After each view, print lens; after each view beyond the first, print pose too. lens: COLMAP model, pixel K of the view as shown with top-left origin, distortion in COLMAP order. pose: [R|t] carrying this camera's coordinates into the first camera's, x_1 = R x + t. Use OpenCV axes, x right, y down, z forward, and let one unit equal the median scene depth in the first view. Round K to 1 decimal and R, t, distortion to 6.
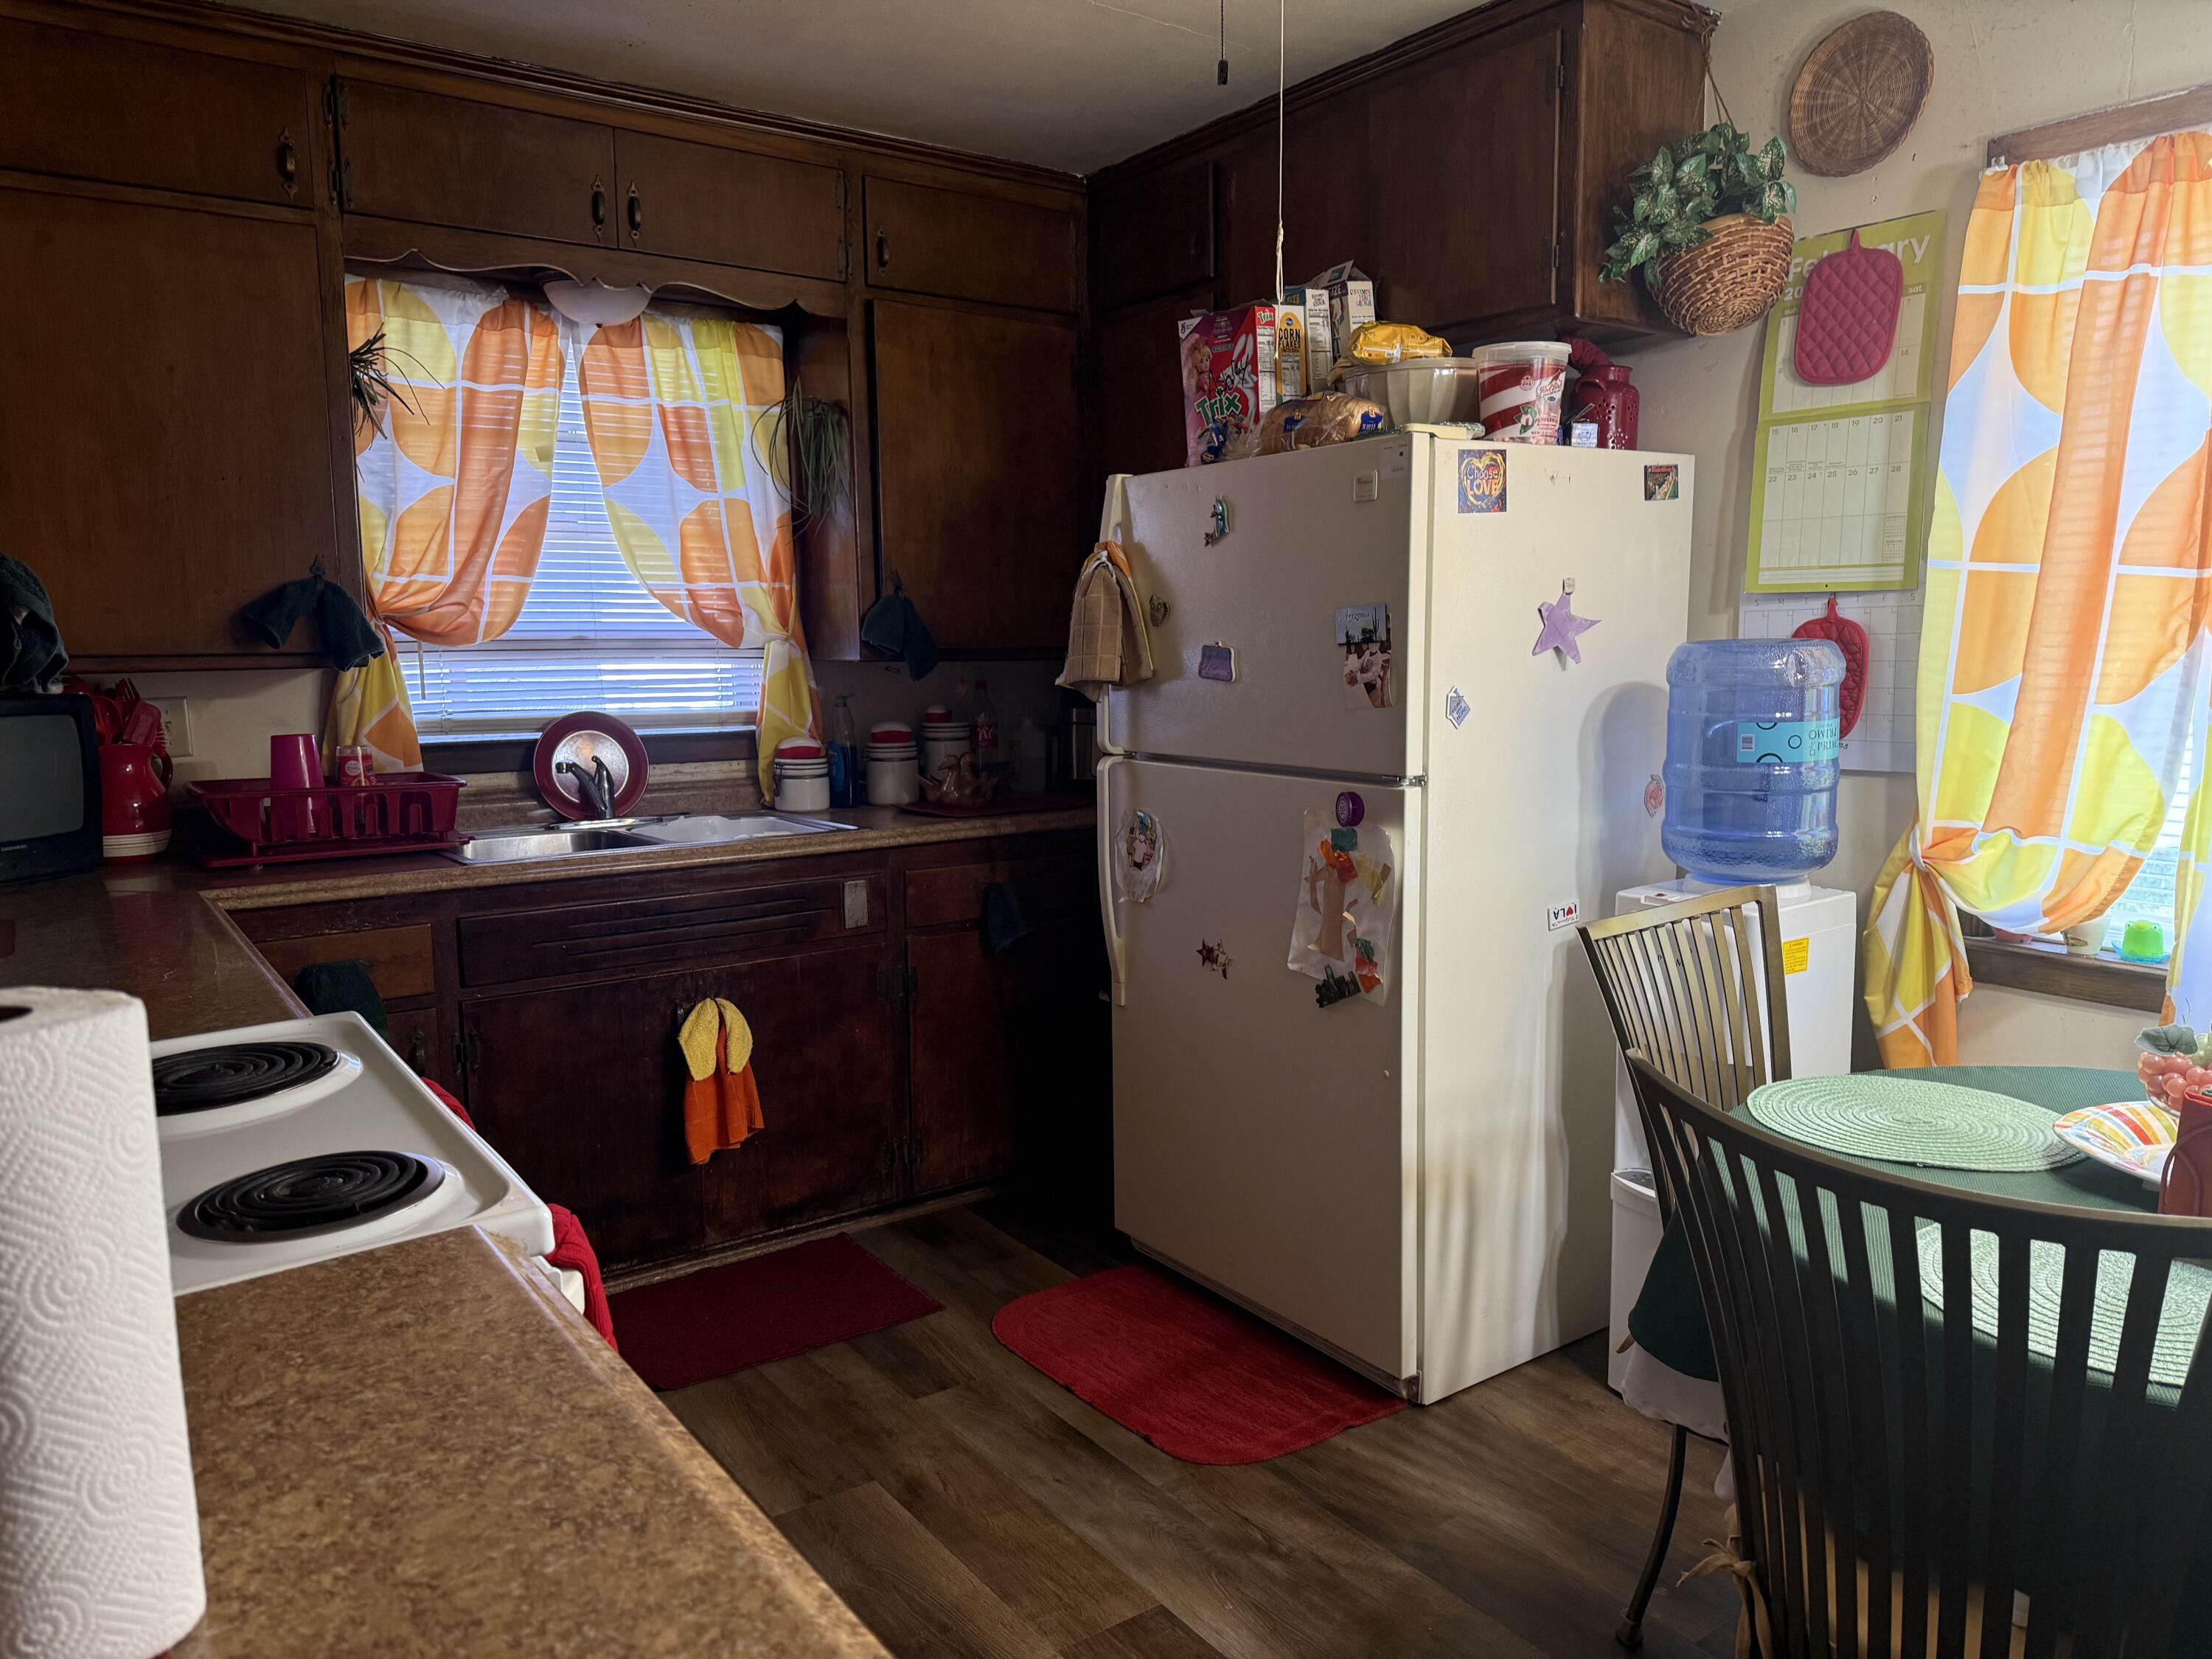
lens RADIAL K [[1573.6, 0, 1117.8], [0, 1573.6, 833.8], [0, 0, 1]] dist [0.082150, -0.107650]
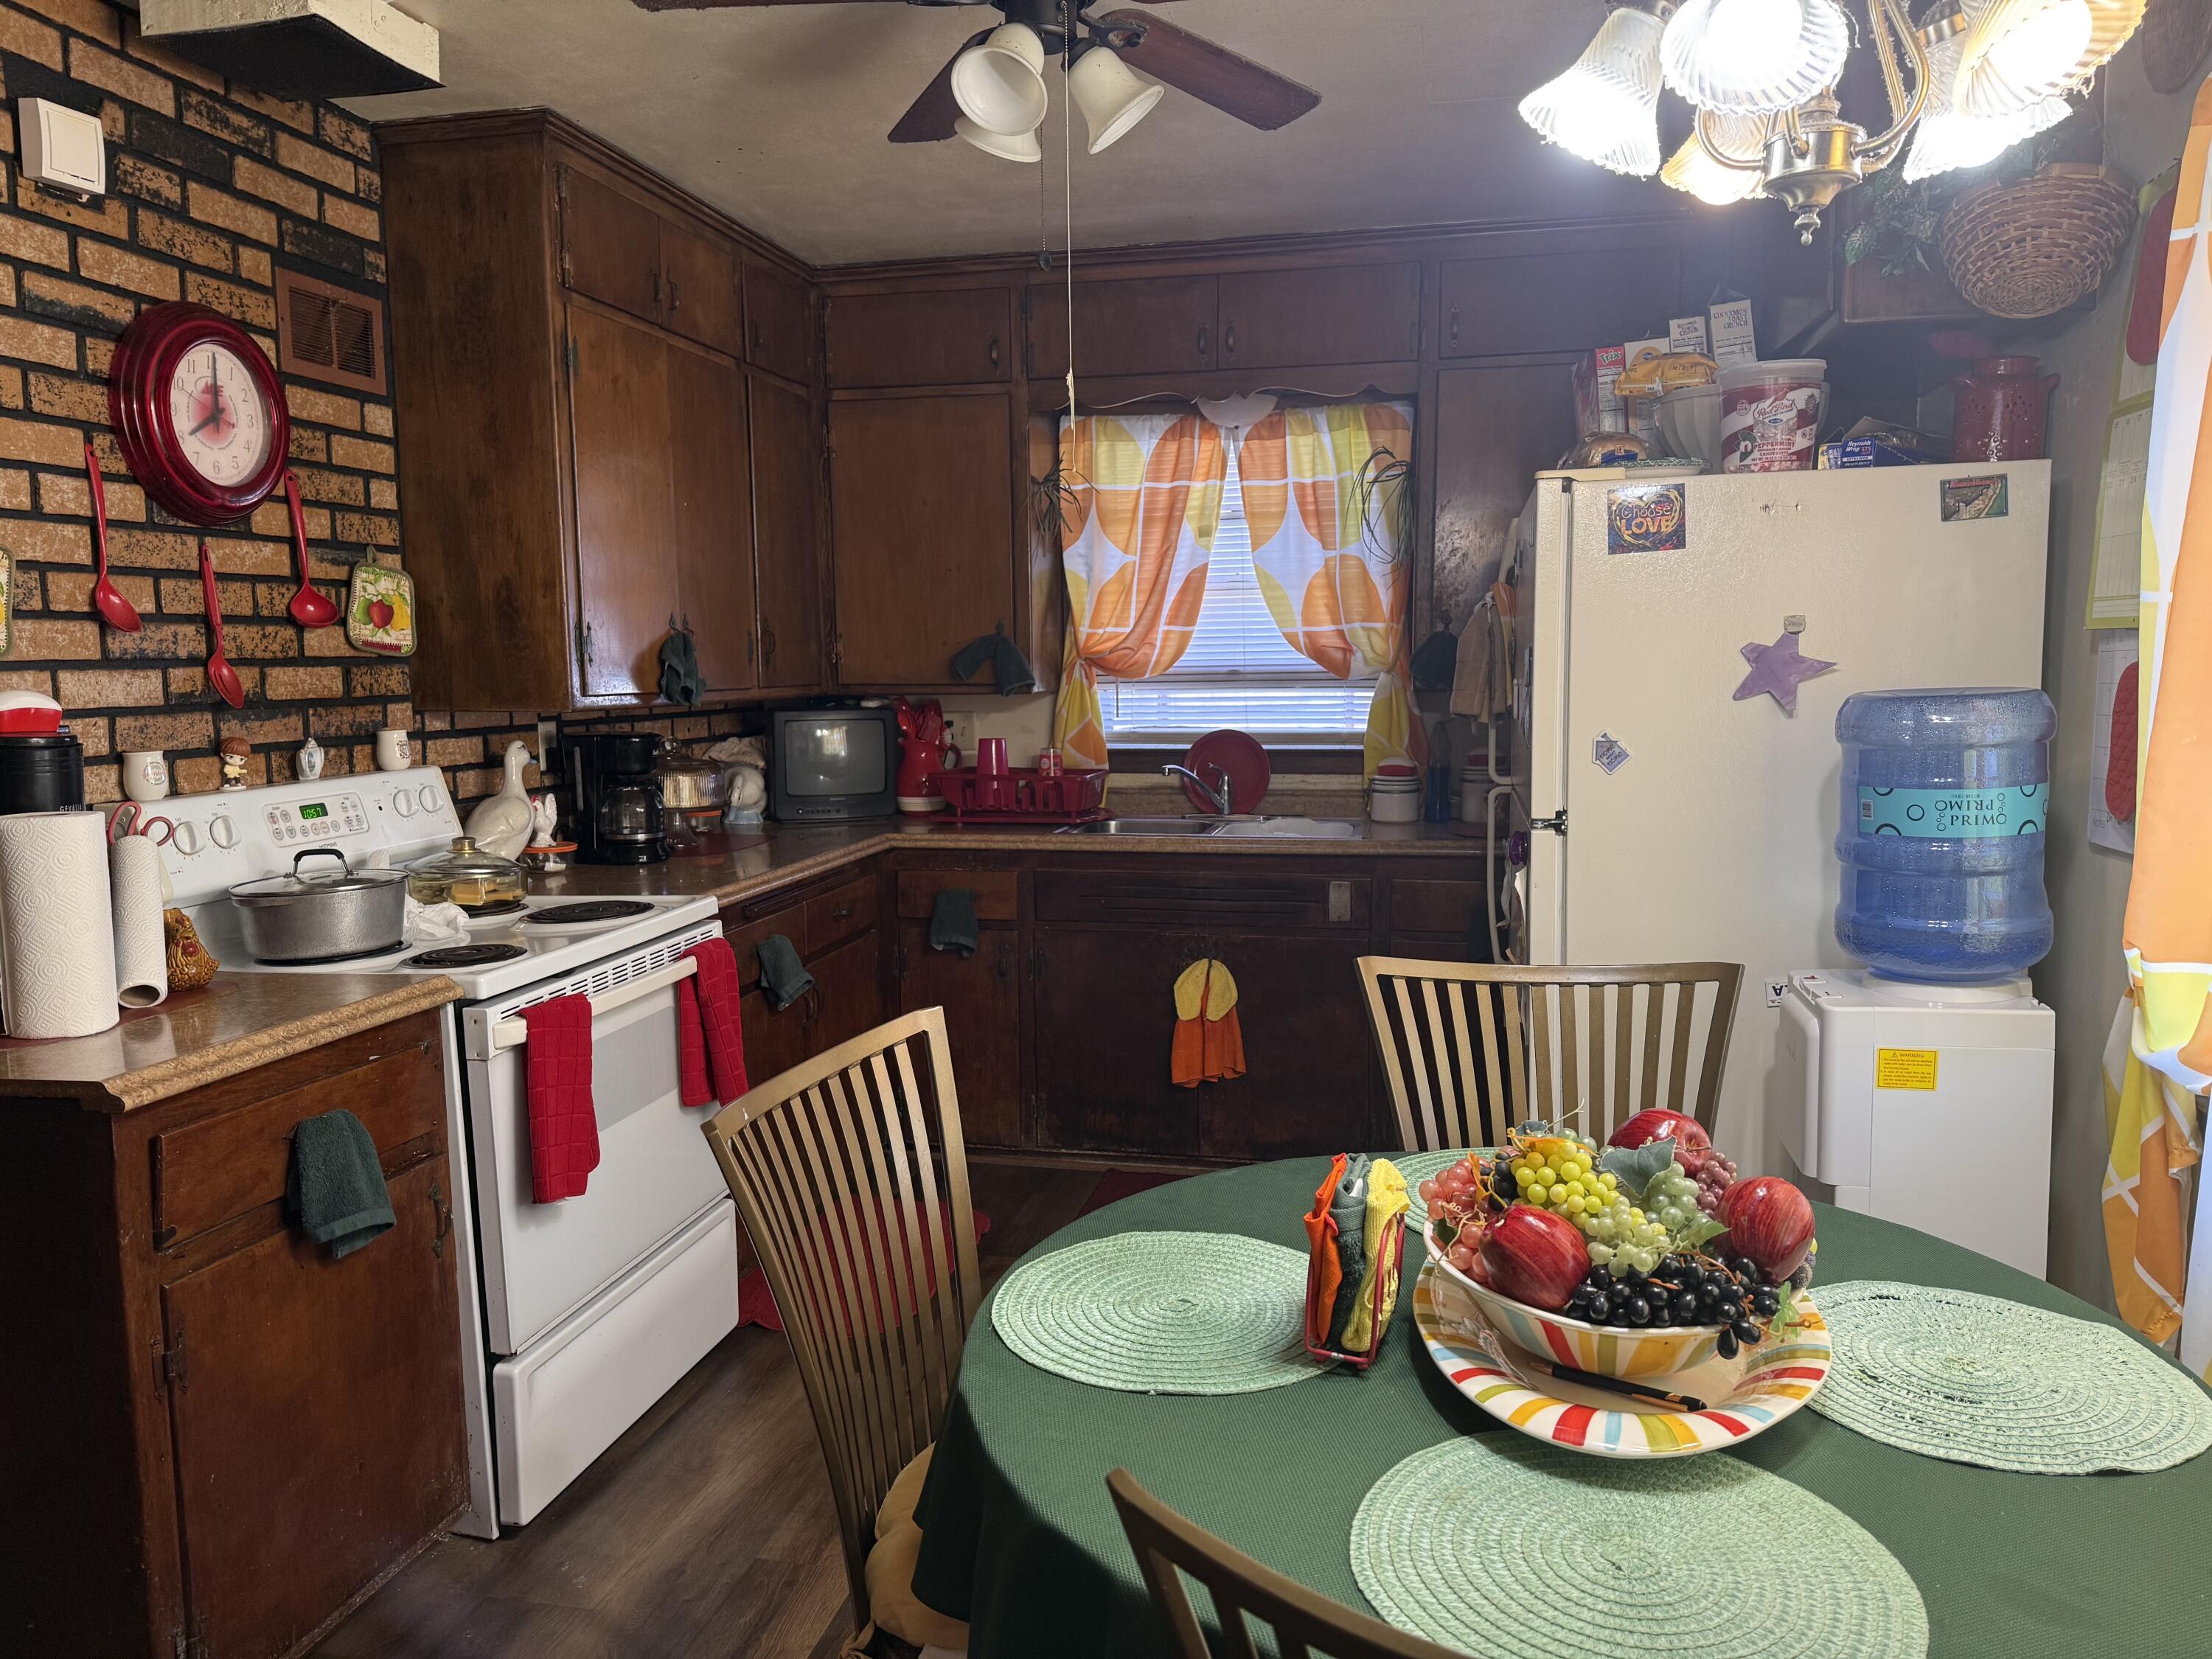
lens RADIAL K [[1573.6, 0, 1106.3], [0, 1573.6, 838.7], [0, 0, 1]] dist [0.082150, -0.107650]
pose [[0.665797, 0.085549, -0.741212, 0.586766], [-0.090470, 0.995332, 0.033615, -0.025230], [0.740628, 0.044677, 0.670428, 0.092063]]
